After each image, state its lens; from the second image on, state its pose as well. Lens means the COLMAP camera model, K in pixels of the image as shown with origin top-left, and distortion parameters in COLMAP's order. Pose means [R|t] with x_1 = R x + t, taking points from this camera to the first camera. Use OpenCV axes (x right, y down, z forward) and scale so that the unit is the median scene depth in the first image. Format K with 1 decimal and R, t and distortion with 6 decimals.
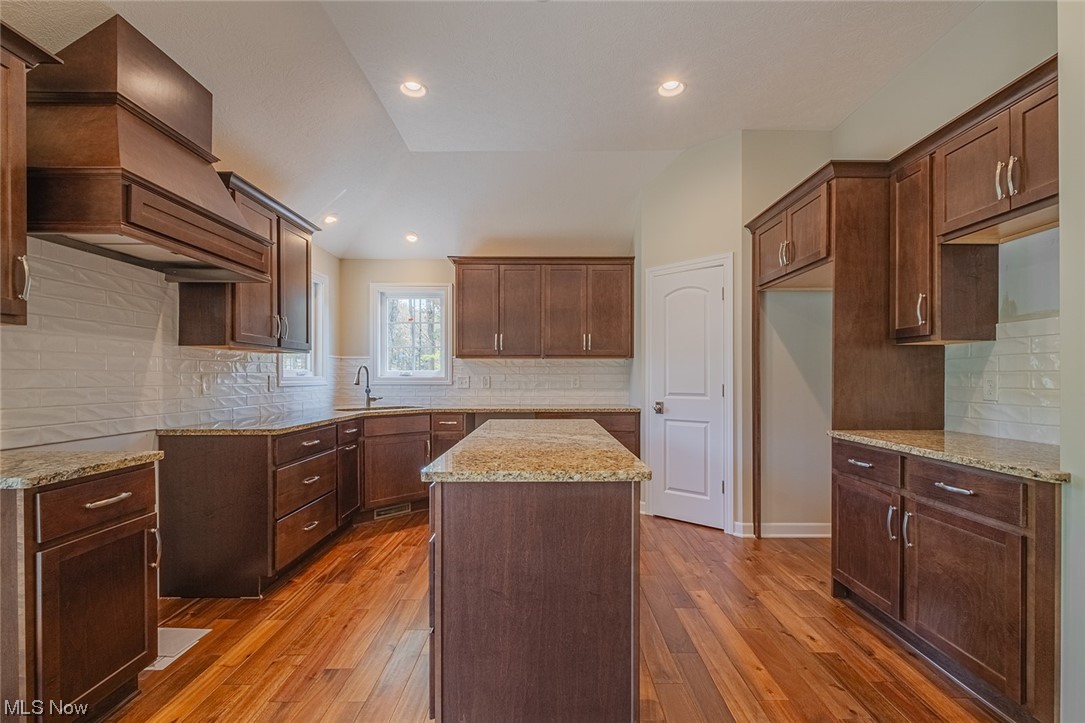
lens RADIAL K [[473.1, 0, 549.1], [0, 473.1, 372.1], [0, 0, 1]] dist [-0.002380, -0.001518]
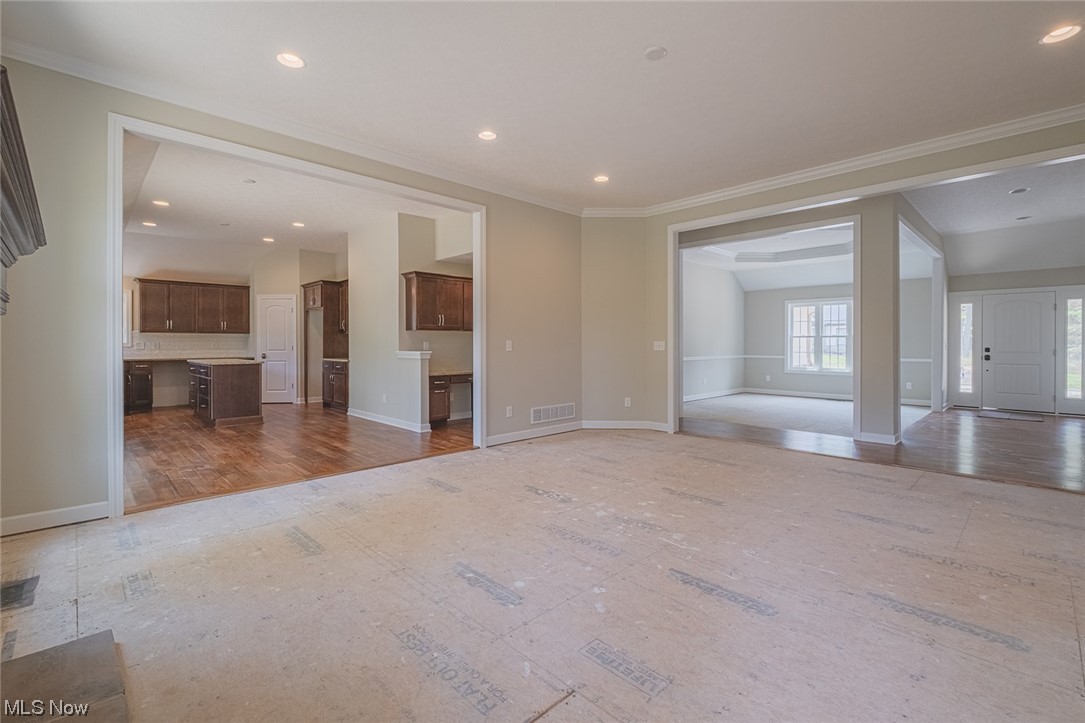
lens RADIAL K [[479.6, 0, 548.3], [0, 479.6, 346.7], [0, 0, 1]] dist [0.001212, -0.005240]
pose [[0.710793, -0.005933, 0.703376, -0.382855], [-0.005612, 0.999885, 0.014105, -0.009436], [-0.703379, -0.013973, 0.710678, -1.473853]]
